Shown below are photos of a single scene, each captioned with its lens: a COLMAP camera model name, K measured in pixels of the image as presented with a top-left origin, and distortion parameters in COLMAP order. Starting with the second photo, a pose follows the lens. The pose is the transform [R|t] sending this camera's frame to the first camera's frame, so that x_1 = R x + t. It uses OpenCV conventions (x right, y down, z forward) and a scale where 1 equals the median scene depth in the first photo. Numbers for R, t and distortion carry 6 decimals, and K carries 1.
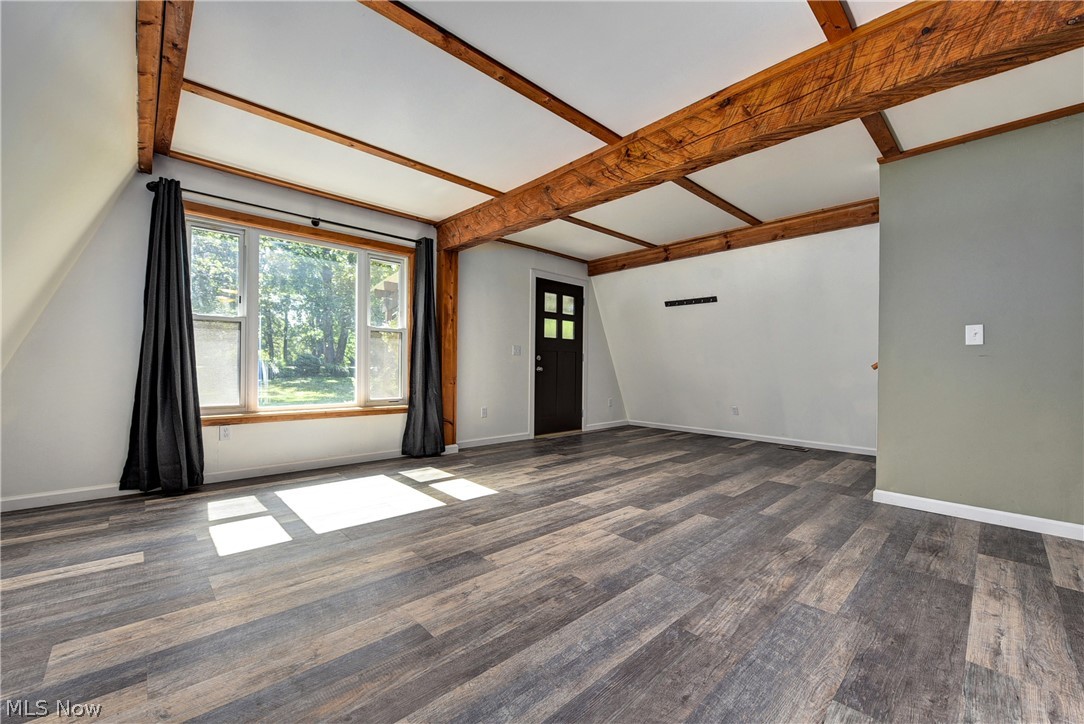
lens RADIAL K [[434.5, 0, 538.6], [0, 434.5, 362.2], [0, 0, 1]] dist [-0.009388, -0.000107]
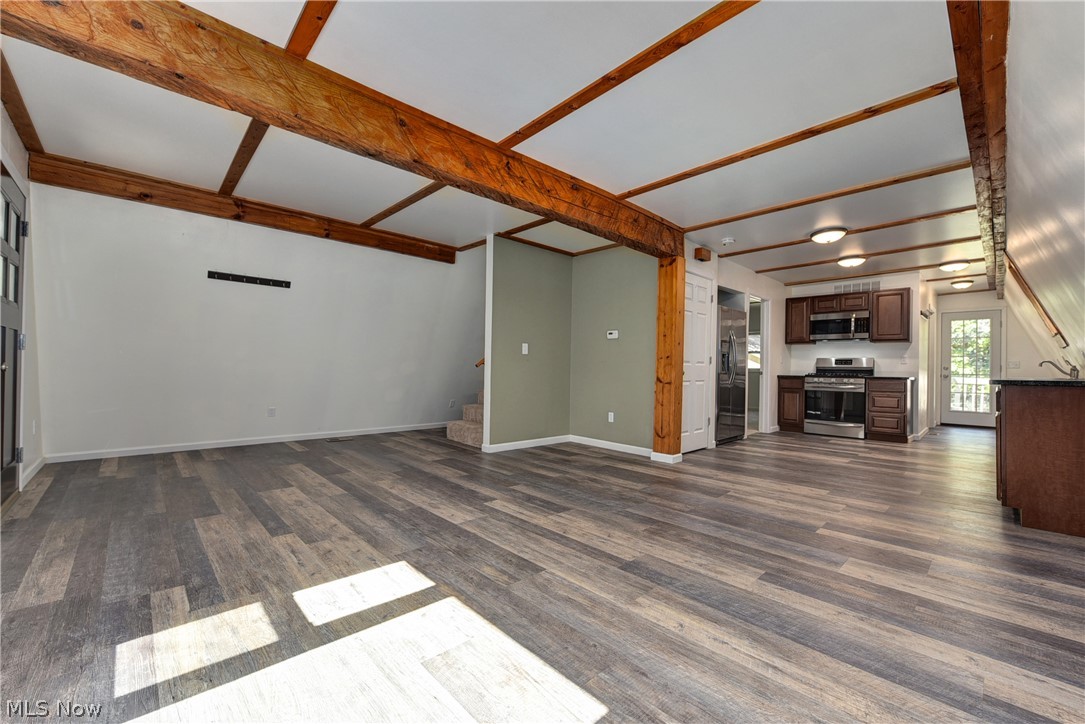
lens RADIAL K [[434.0, 0, 537.7], [0, 434.0, 367.0], [0, 0, 1]] dist [-0.008473, -0.000189]
pose [[0.001031, -0.009358, 0.999956, -0.738152], [-0.026807, 0.999597, 0.009382, -0.004428], [-0.999640, -0.026816, 0.000779, 0.797605]]
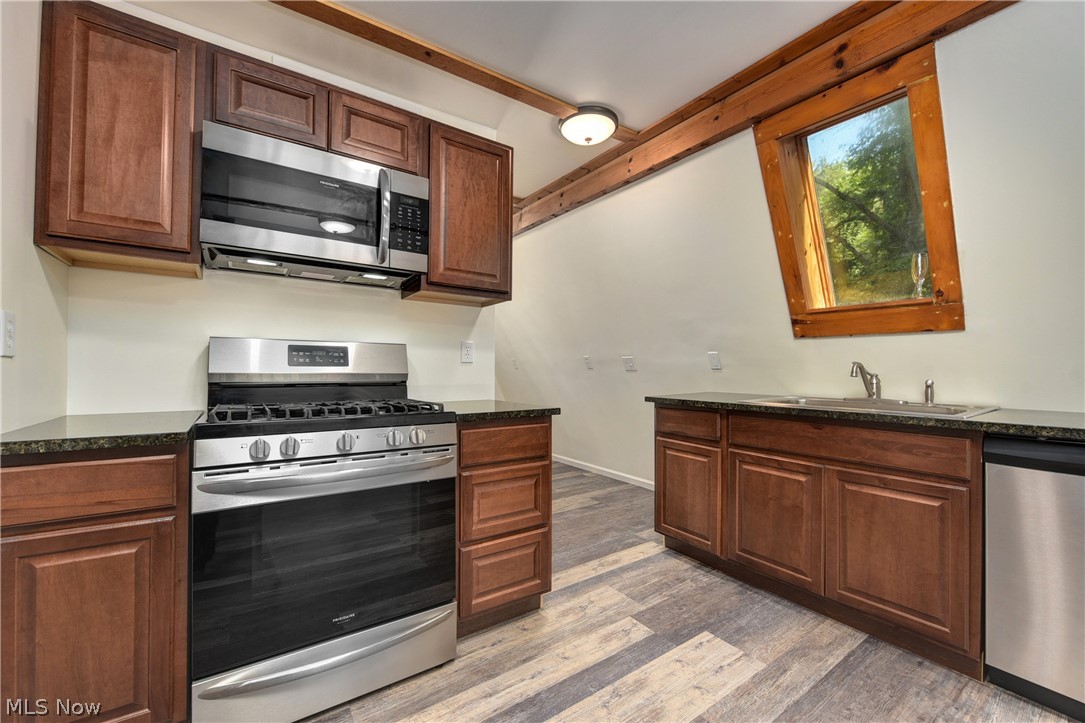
lens RADIAL K [[434.9, 0, 539.1], [0, 434.9, 361.7], [0, 0, 1]] dist [-0.009388, -0.000107]
pose [[-0.989231, -0.016828, 0.145394, 1.026720], [-0.020603, 0.999488, -0.024498, -0.032810], [-0.144907, -0.027230, -0.989071, -0.182168]]
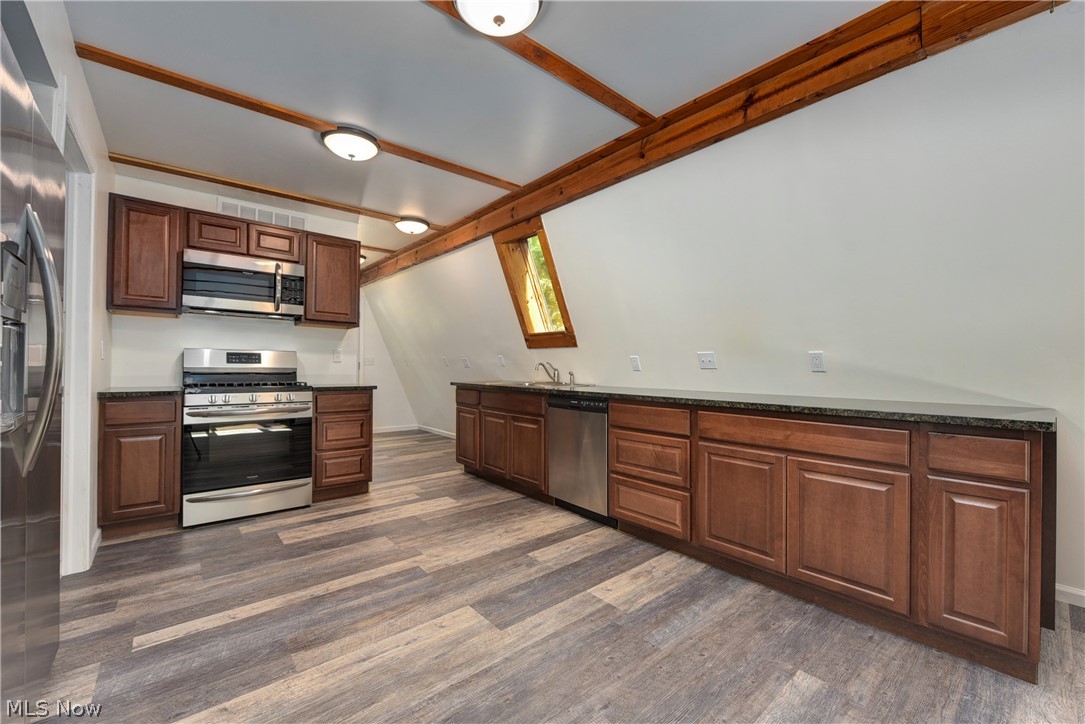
lens RADIAL K [[434.9, 0, 539.1], [0, 434.9, 362.2], [0, 0, 1]] dist [-0.009388, -0.000107]
pose [[-0.998520, -0.021783, 0.049834, 0.609491], [-0.022795, 0.999543, -0.019832, -0.033734], [-0.049379, -0.020939, -0.998561, 0.334035]]
